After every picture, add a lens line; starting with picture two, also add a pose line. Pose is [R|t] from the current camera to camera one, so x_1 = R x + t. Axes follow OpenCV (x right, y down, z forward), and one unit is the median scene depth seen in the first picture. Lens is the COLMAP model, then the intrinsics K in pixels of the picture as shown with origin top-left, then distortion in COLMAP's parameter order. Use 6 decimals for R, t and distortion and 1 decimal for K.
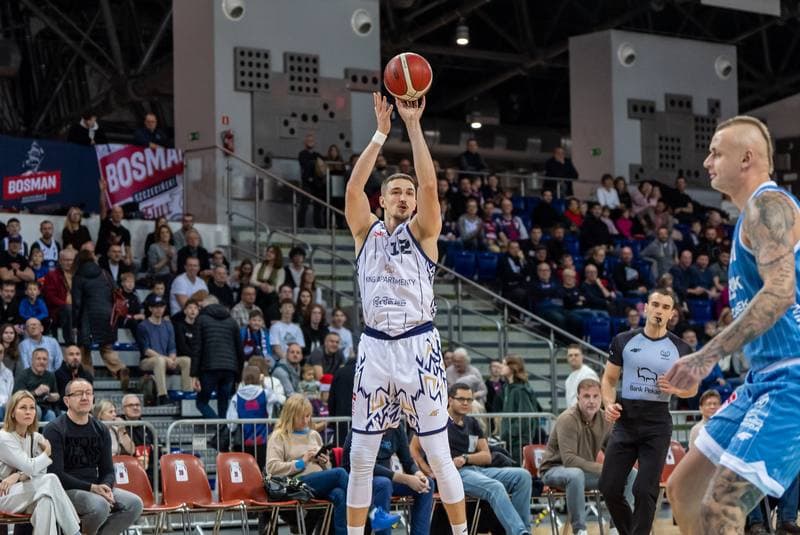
lens RADIAL K [[1814.8, 0, 400.3], [0, 1814.8, 266.9], [0, 0, 1]] dist [-0.082944, 0.000000]
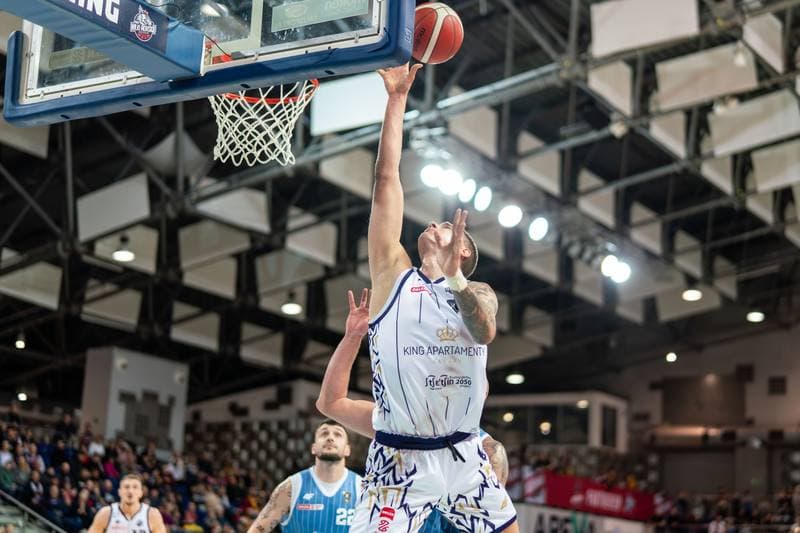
lens RADIAL K [[1324.9, 0, 413.8], [0, 1324.9, 281.5], [0, 0, 1]] dist [0.011922, 0.000000]
pose [[0.939145, 0.133492, 0.316523, -0.018264], [-0.077575, 0.980020, -0.183148, 0.010577], [-0.334647, 0.147448, 0.930736, -0.228983]]
